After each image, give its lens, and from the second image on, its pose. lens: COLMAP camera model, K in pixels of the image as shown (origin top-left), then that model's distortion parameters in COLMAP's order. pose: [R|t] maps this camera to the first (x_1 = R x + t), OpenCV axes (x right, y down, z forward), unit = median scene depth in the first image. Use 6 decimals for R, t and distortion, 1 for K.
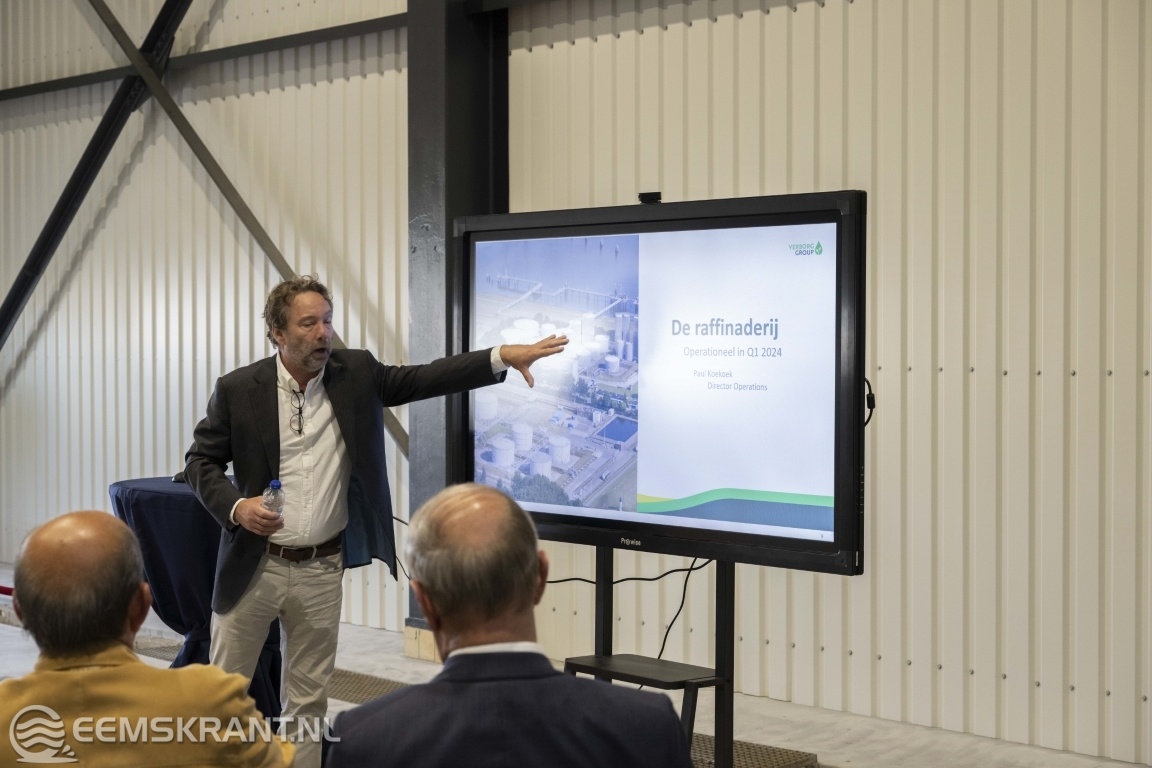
lens RADIAL K [[1967.4, 0, 575.7], [0, 1967.4, 384.5], [0, 0, 1]] dist [0.093073, 0.000000]
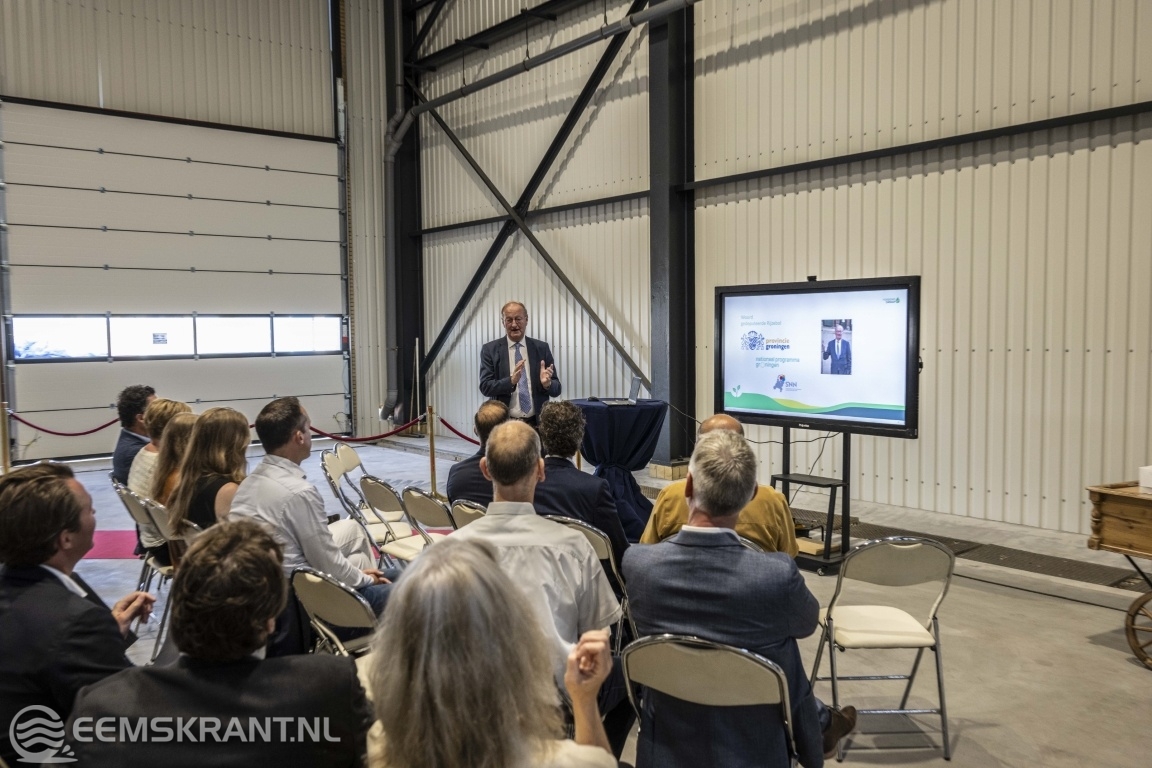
lens RADIAL K [[943.0, 0, 573.2], [0, 943.0, 385.7], [0, 0, 1]] dist [0.068136, 0.007736]
pose [[0.998284, -0.007382, -0.058090, -0.178891], [0.009445, 0.999331, 0.035327, -0.009988], [0.057790, -0.035815, 0.997686, -0.142382]]
